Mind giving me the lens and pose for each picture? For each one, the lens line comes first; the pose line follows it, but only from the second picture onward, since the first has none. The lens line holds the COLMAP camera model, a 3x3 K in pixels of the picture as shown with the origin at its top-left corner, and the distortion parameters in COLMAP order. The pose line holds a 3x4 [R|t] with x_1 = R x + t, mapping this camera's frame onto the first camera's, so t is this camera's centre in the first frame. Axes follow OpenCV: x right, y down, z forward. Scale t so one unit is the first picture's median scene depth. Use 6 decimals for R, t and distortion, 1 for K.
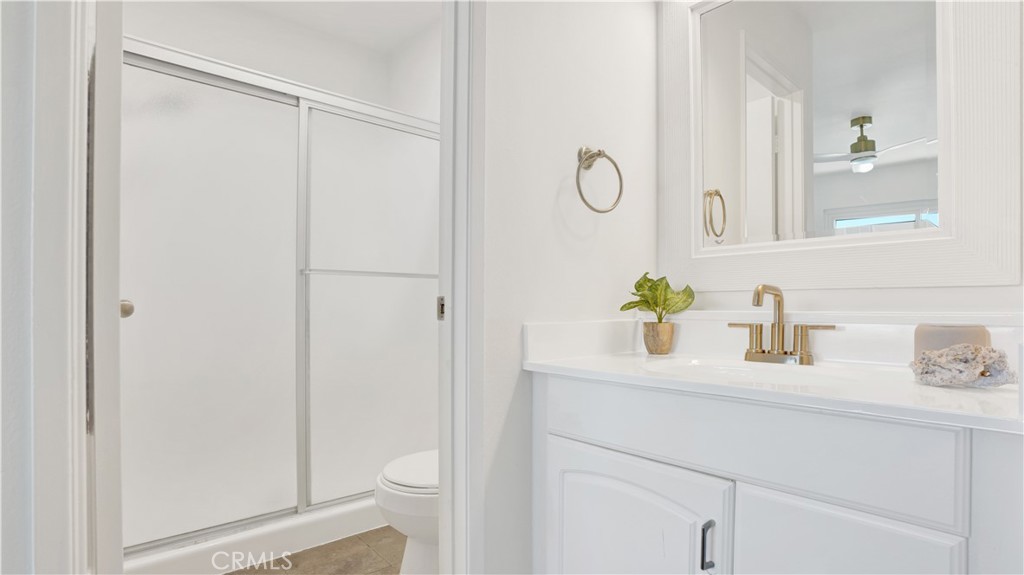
lens RADIAL K [[479.6, 0, 514.1], [0, 479.6, 306.6], [0, 0, 1]] dist [-0.032633, 0.000844]
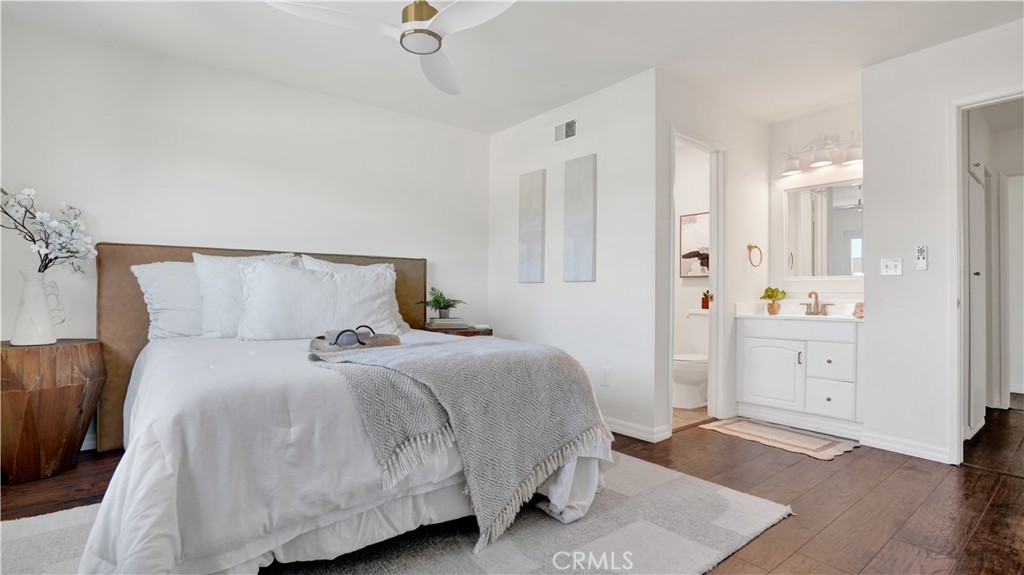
lens RADIAL K [[477.8, 0, 512.0], [0, 477.8, 287.5], [0, 0, 1]] dist [-0.030476, 0.000123]
pose [[0.998561, 0.006908, -0.053173, -1.289600], [-0.007657, 0.999874, -0.013903, -0.011641], [0.053071, 0.014290, 0.998489, -2.227410]]
